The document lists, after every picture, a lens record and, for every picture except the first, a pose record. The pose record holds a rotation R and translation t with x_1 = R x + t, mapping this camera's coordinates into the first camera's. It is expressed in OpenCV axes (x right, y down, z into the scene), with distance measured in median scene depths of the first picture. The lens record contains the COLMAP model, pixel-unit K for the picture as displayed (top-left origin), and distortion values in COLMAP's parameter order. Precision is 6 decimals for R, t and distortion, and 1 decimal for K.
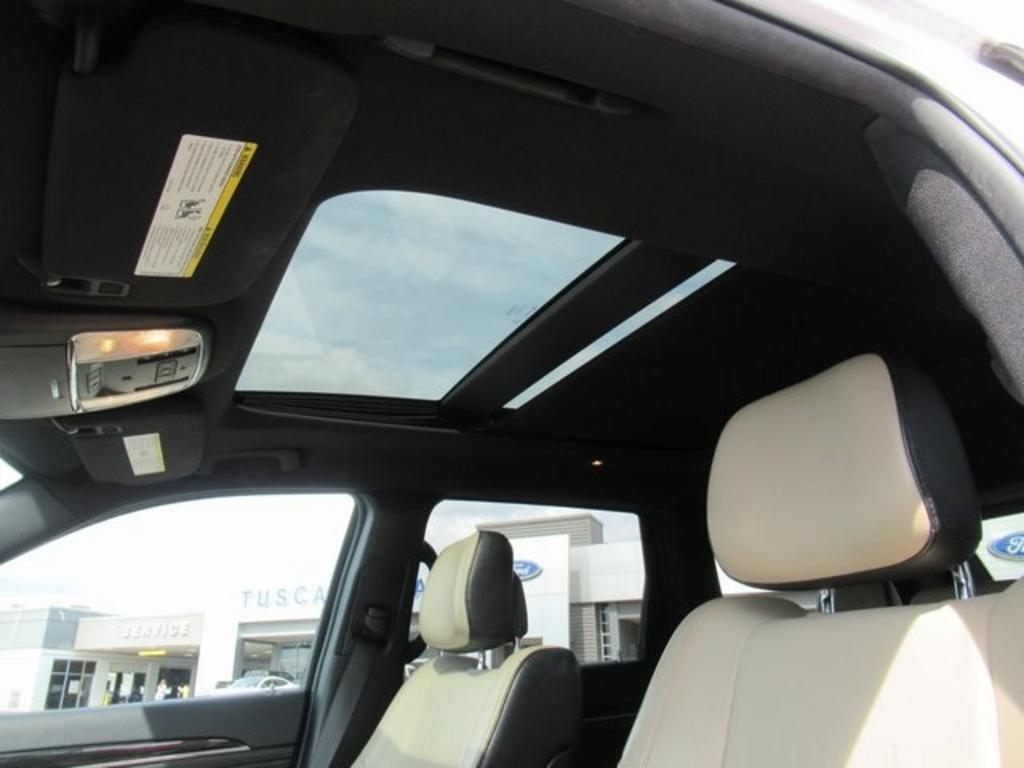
lens RADIAL K [[755.1, 0, 507.2], [0, 755.1, 381.7], [0, 0, 1]] dist [-0.002504, -0.010258]
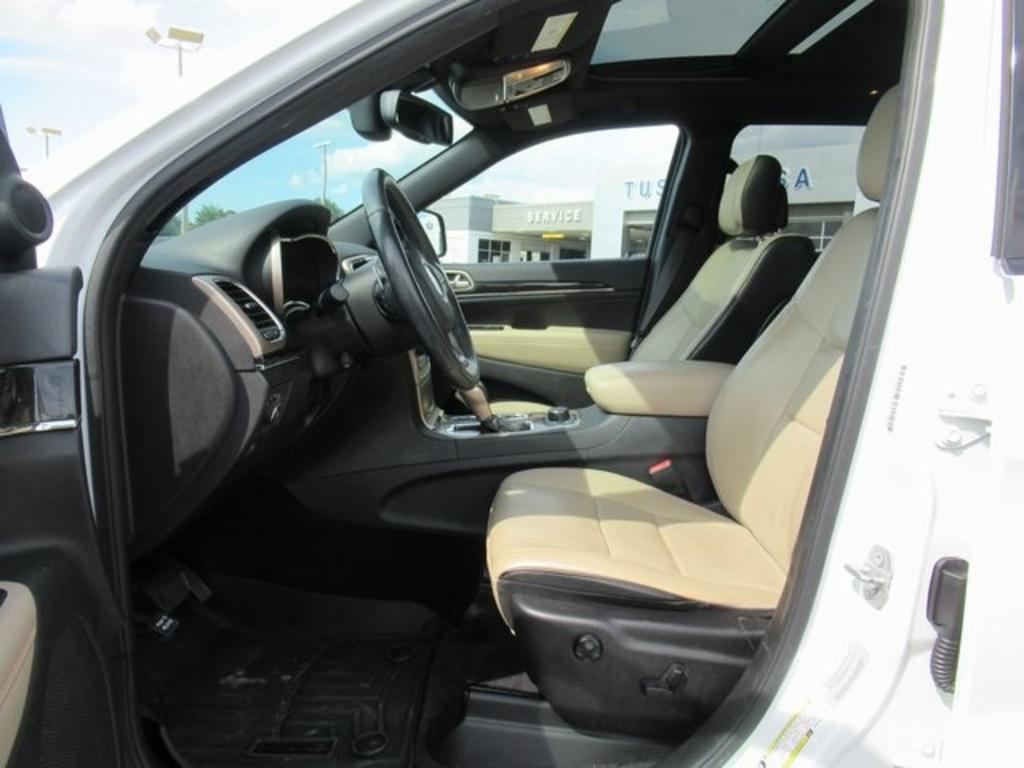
lens RADIAL K [[826.2, 0, 512.0], [0, 826.2, 384.0], [0, 0, 1]] dist [0.047303, 0.002782]
pose [[0.893217, 0.108379, -0.436369, 0.254551], [0.120607, 0.877196, 0.464738, -0.189949], [0.433149, -0.467741, 0.770455, -0.555375]]
